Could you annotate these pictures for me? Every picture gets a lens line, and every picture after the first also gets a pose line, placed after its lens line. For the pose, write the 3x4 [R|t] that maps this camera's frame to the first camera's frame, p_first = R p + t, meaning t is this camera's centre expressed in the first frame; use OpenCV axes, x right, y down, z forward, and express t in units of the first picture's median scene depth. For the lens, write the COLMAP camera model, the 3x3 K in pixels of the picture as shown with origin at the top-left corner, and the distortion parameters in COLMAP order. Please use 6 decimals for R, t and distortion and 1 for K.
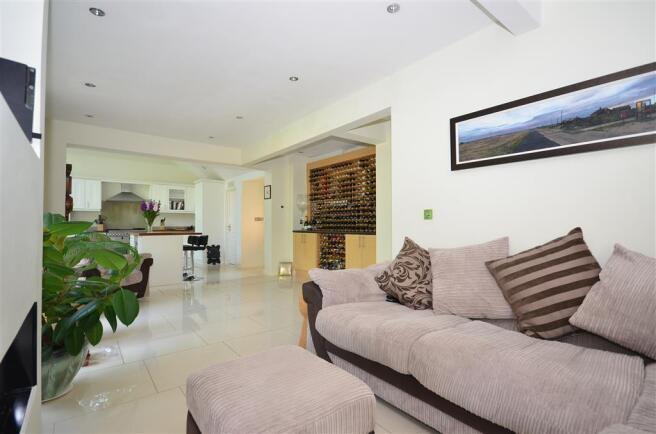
lens RADIAL K [[309.3, 0, 327.8], [0, 309.3, 218.0], [0, 0, 1]] dist [0.000640, -0.000060]
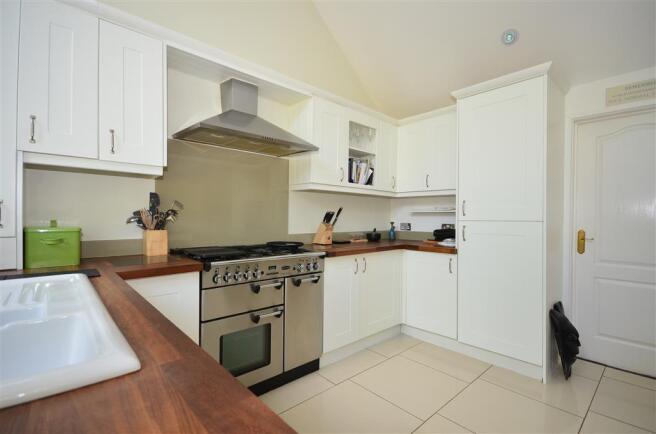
lens RADIAL K [[309.3, 0, 327.1], [0, 309.3, 218.2], [0, 0, 1]] dist [0.000640, -0.000060]
pose [[0.997548, 0.006171, 0.069709, -0.551329], [-0.007288, 0.999849, 0.015782, 0.005428], [-0.069601, -0.016252, 0.997443, 0.666547]]
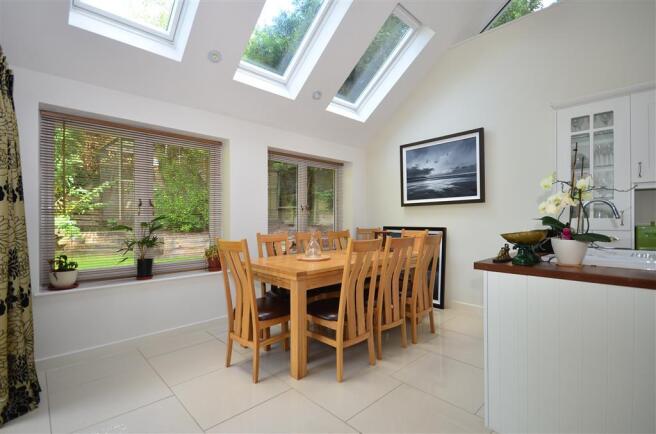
lens RADIAL K [[309.3, 0, 327.4], [0, 309.3, 219.3], [0, 0, 1]] dist [0.000640, -0.000060]
pose [[0.081913, -0.003074, -0.996635, -0.427078], [0.013479, 0.999907, -0.001976, 0.004170], [0.996548, -0.013272, 0.081947, 0.521169]]
